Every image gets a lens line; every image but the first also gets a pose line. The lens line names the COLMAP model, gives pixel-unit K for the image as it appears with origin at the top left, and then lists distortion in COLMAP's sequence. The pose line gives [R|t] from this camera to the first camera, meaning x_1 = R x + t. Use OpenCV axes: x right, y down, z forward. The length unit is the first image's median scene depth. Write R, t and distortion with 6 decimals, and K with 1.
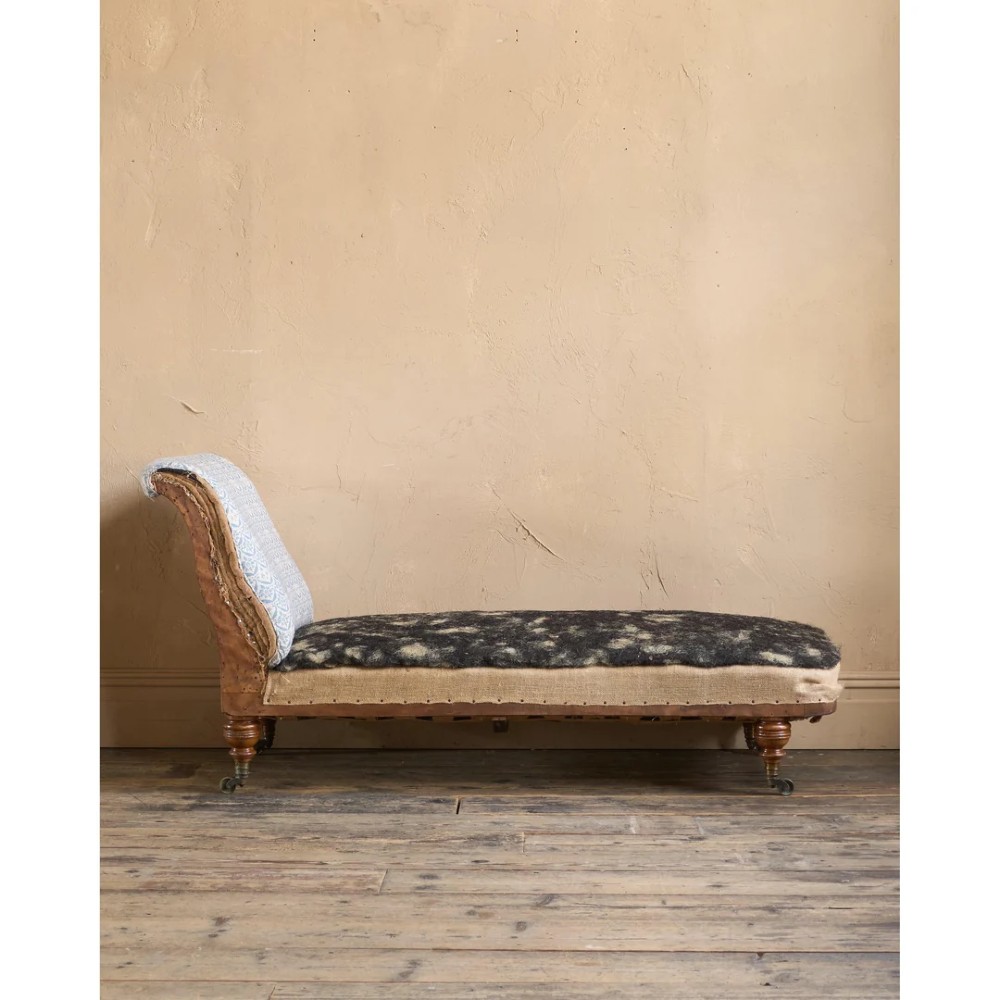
lens RADIAL K [[2413.0, 0, 500.0], [0, 2413.0, 500.0], [0, 0, 1]] dist [-0.139186, 0.204649]
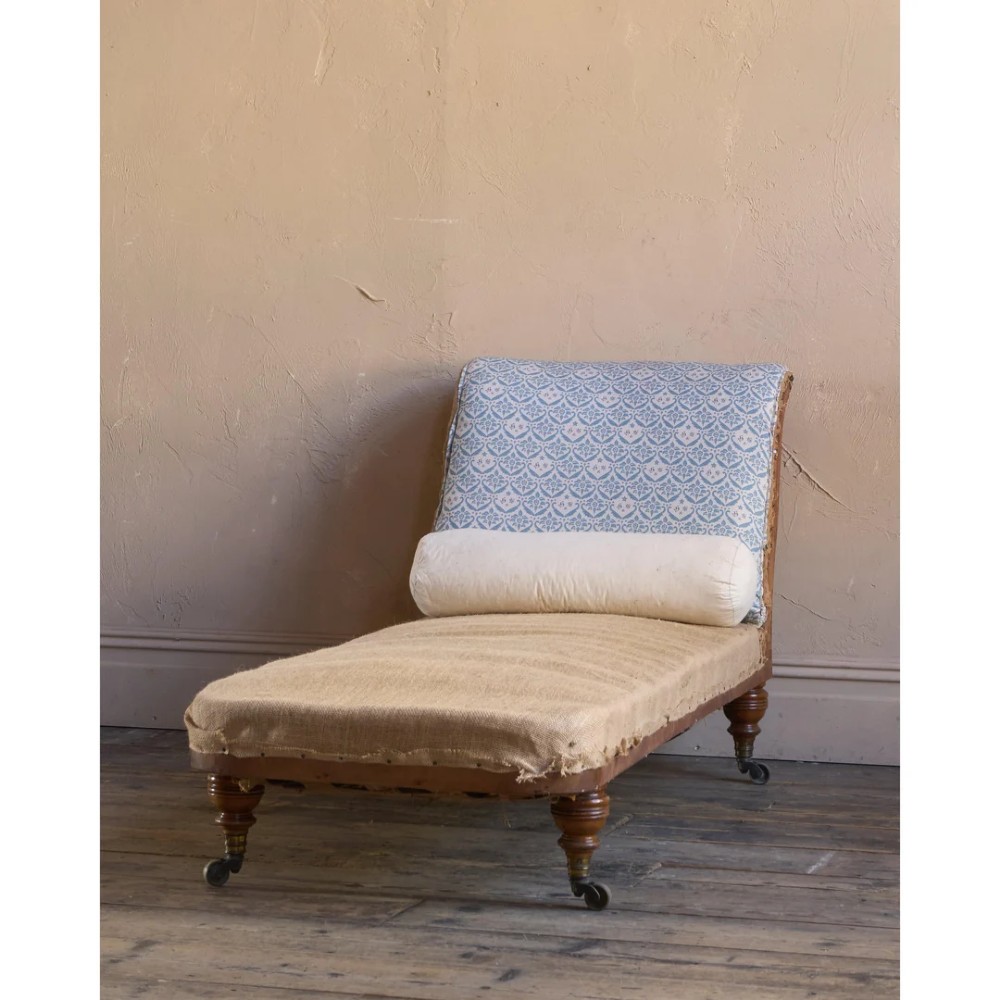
lens RADIAL K [[3335.6, 0, 545.0], [0, 3335.6, 498.8], [0, 0, 1]] dist [-0.089997, 0.641531]
pose [[0.963986, 0.027324, -0.264545, 0.231210], [-0.022567, 0.999525, 0.021003, 0.003482], [0.264993, -0.014277, 0.964145, -0.008027]]
